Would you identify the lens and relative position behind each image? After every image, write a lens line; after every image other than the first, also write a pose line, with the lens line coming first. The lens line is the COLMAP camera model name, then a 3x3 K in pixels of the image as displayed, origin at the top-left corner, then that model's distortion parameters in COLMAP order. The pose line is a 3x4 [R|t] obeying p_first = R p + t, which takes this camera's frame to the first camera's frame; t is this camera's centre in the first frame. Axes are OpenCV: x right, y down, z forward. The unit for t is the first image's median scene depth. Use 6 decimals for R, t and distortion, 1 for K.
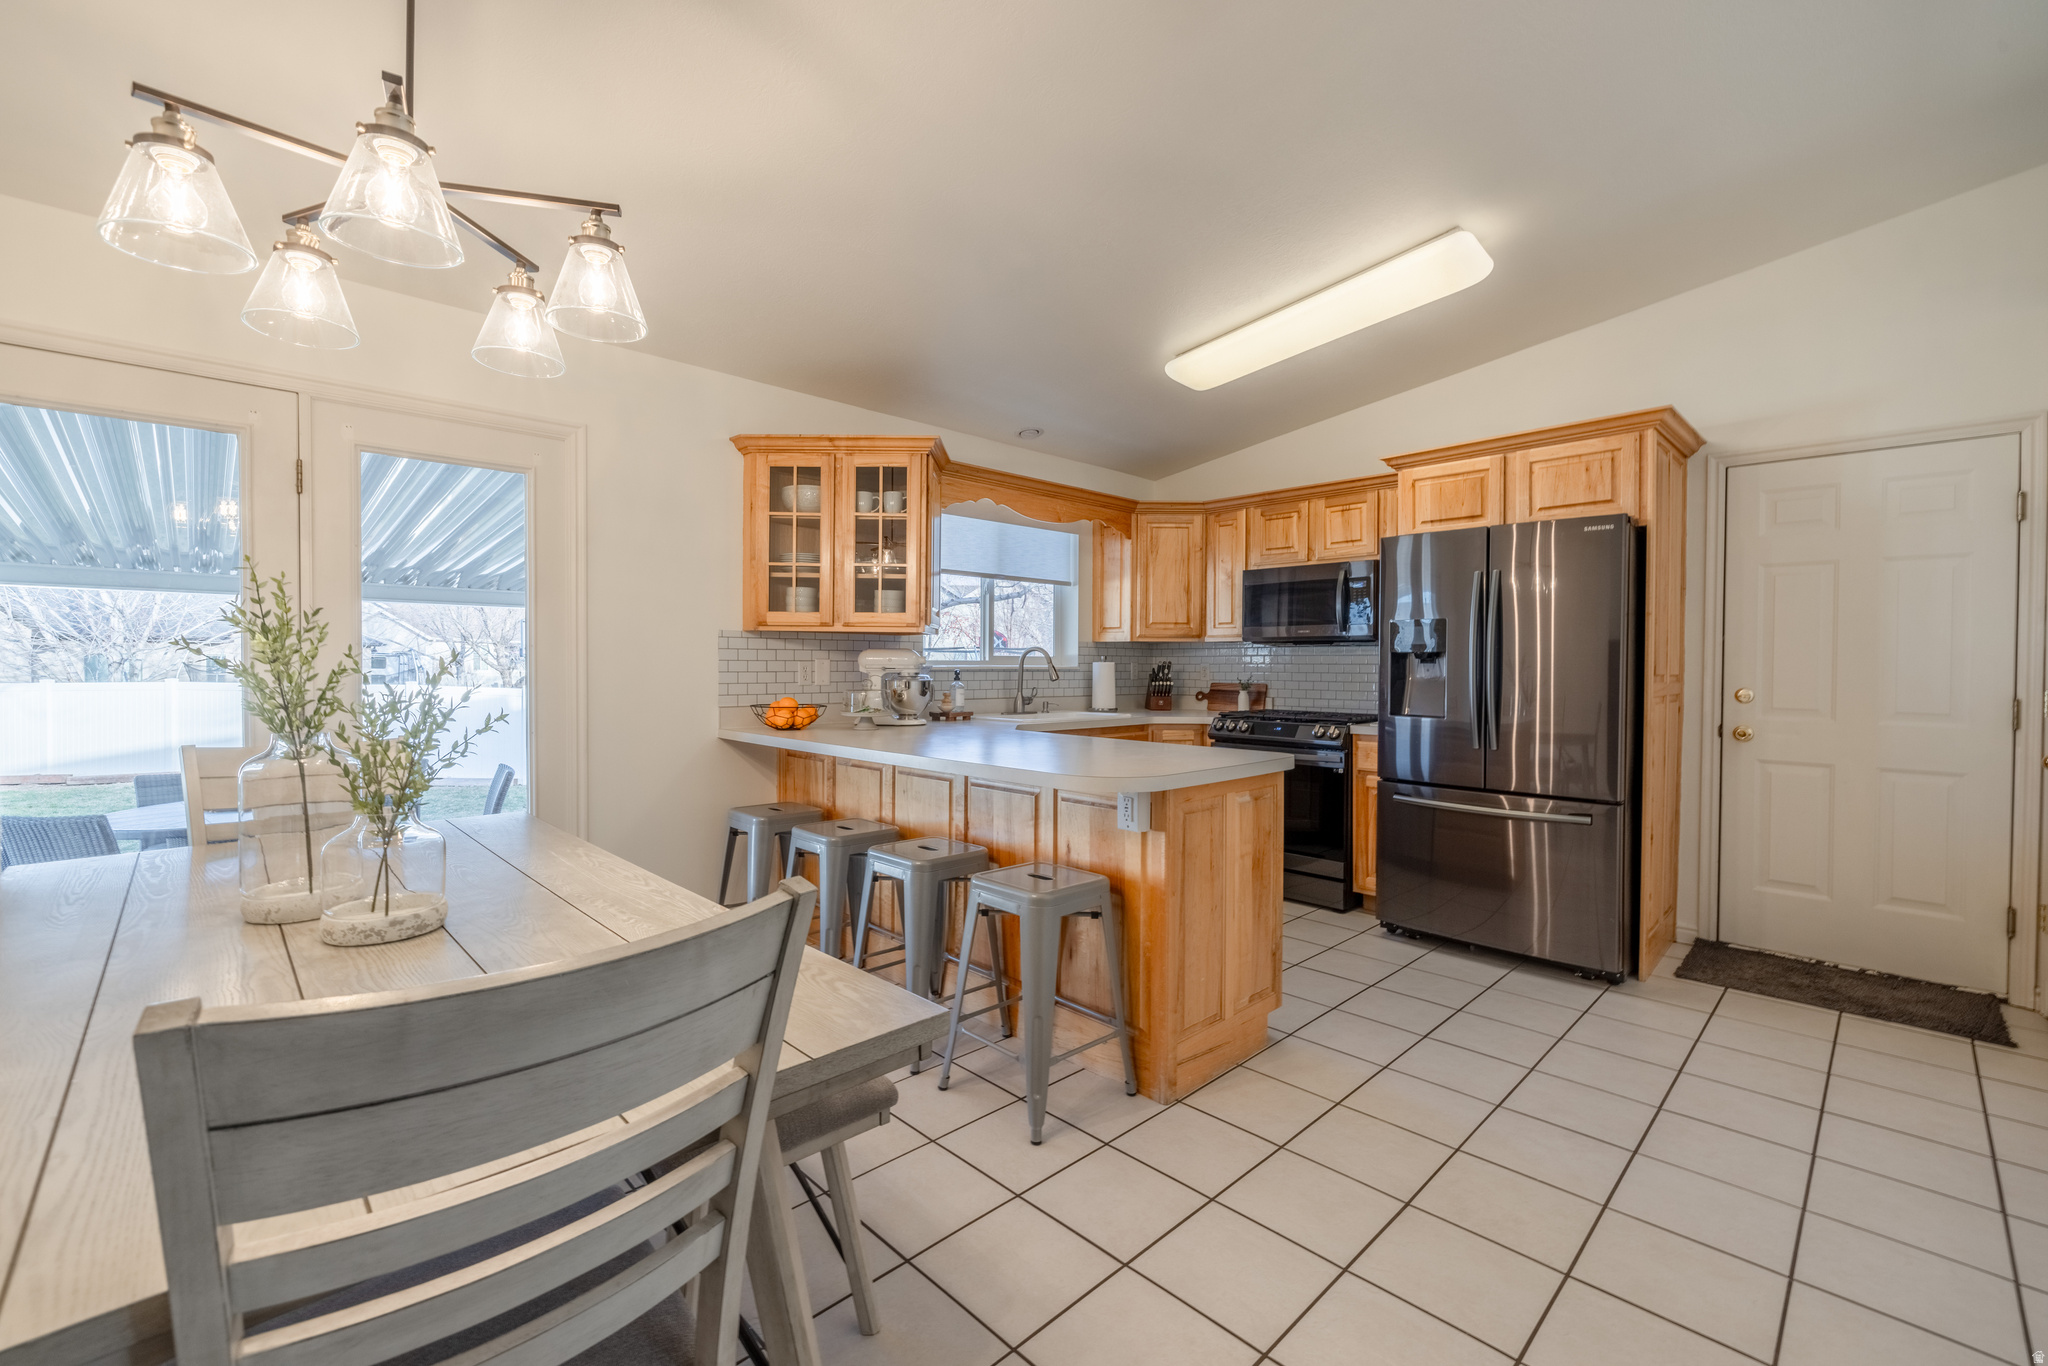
lens RADIAL K [[854.9, 0, 1018.4], [0, 854.9, 668.6], [0, 0, 1]] dist [0.000604, -0.000153]
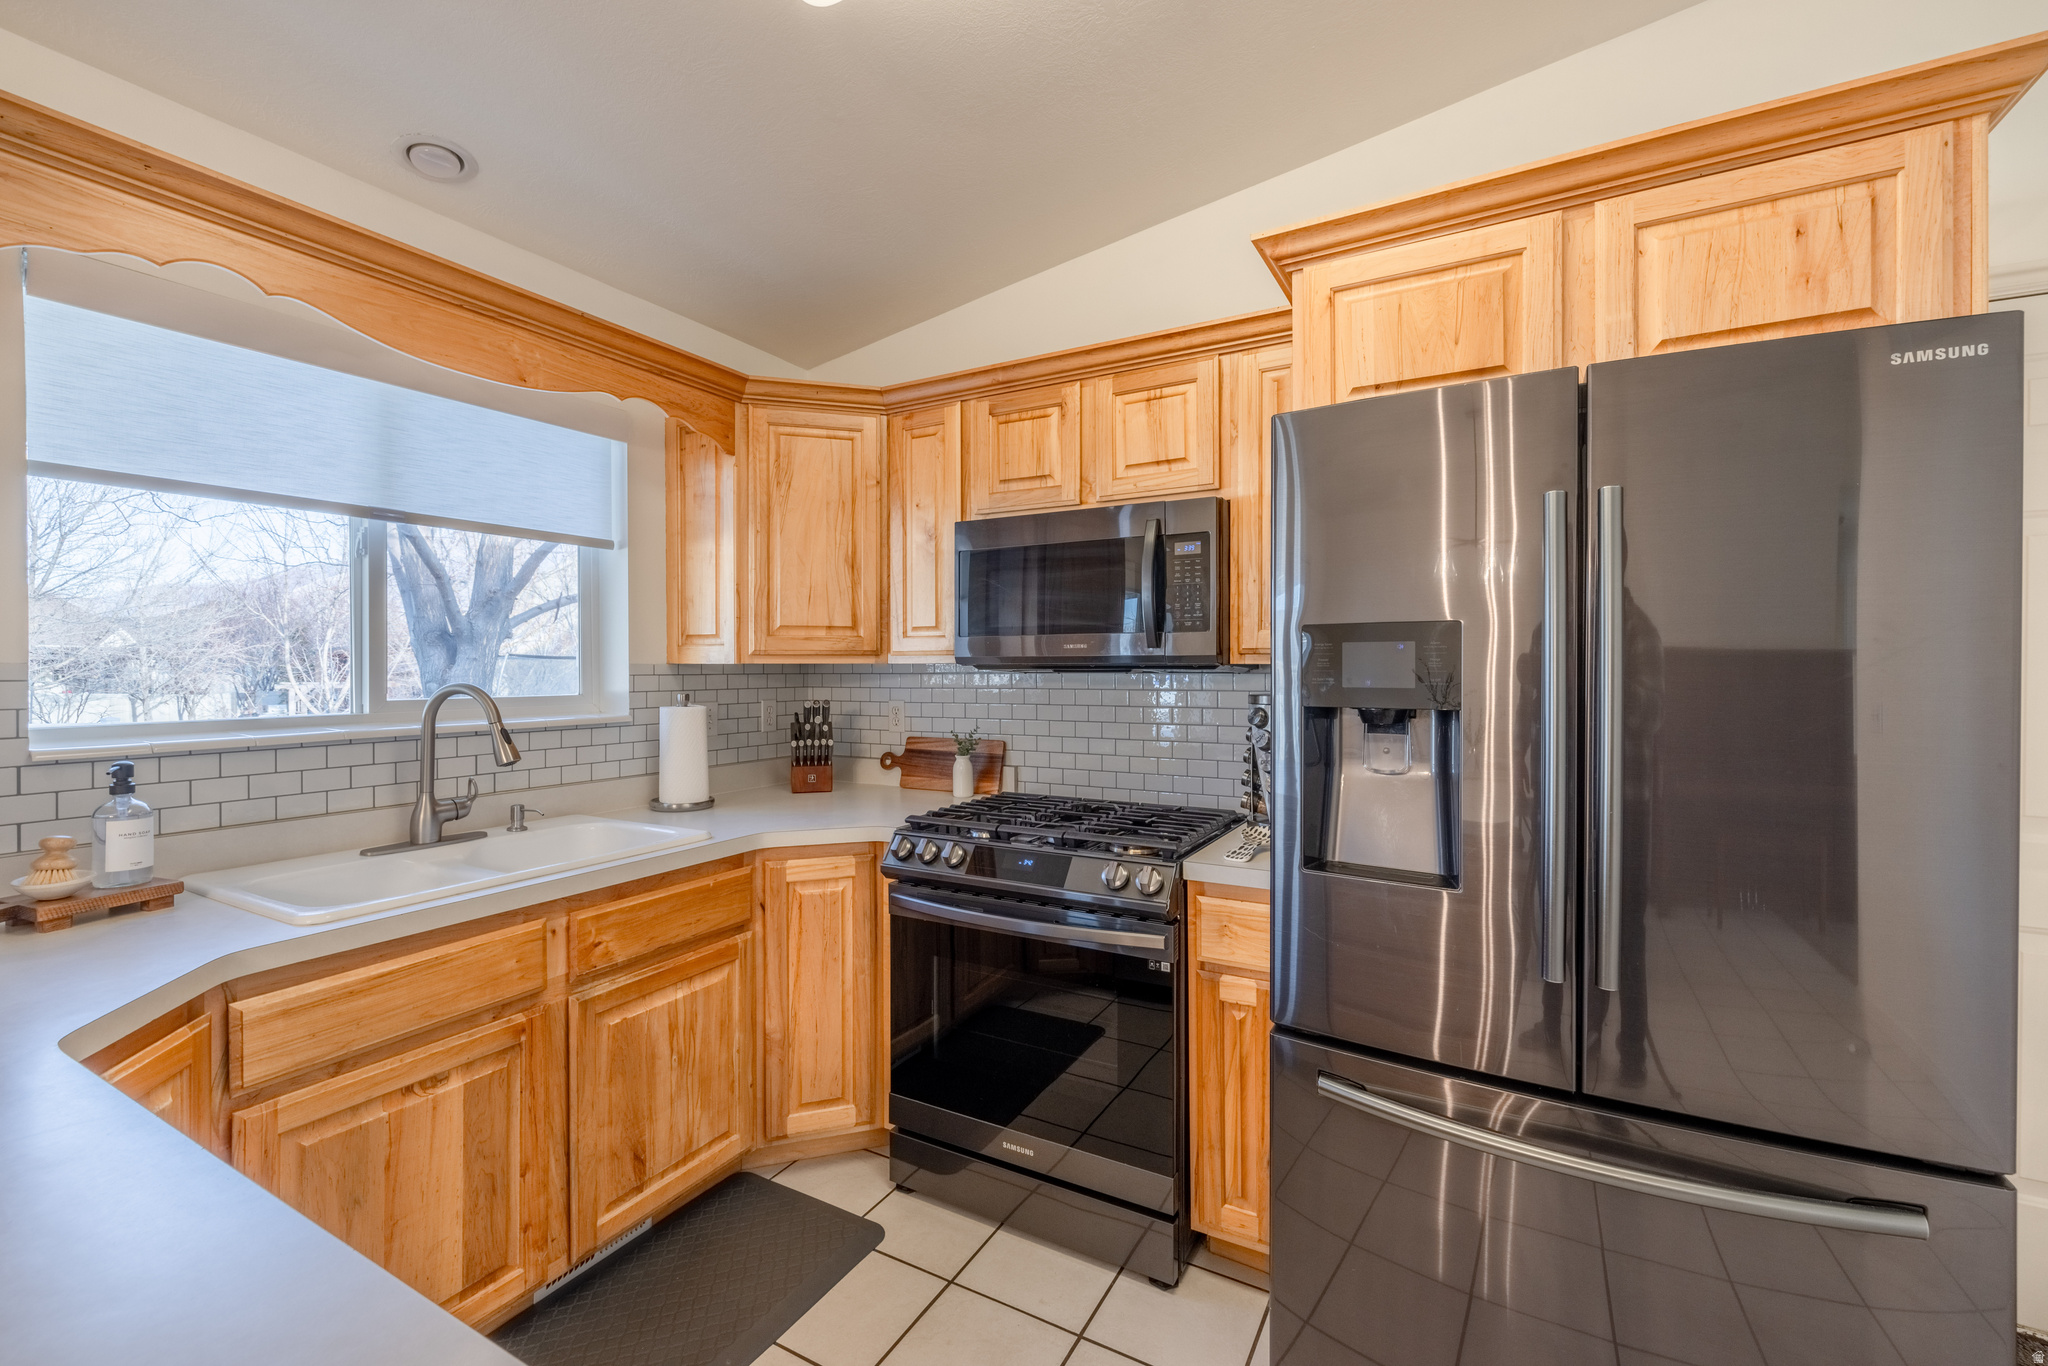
lens RADIAL K [[854.9, 0, 1018.4], [0, 854.9, 668.6], [0, 0, 1]] dist [0.000604, -0.000153]
pose [[0.957700, -0.009007, 0.287627, 0.160848], [0.009601, 0.999954, -0.000654, -0.030337], [-0.287607, 0.003388, 0.957742, 0.536883]]
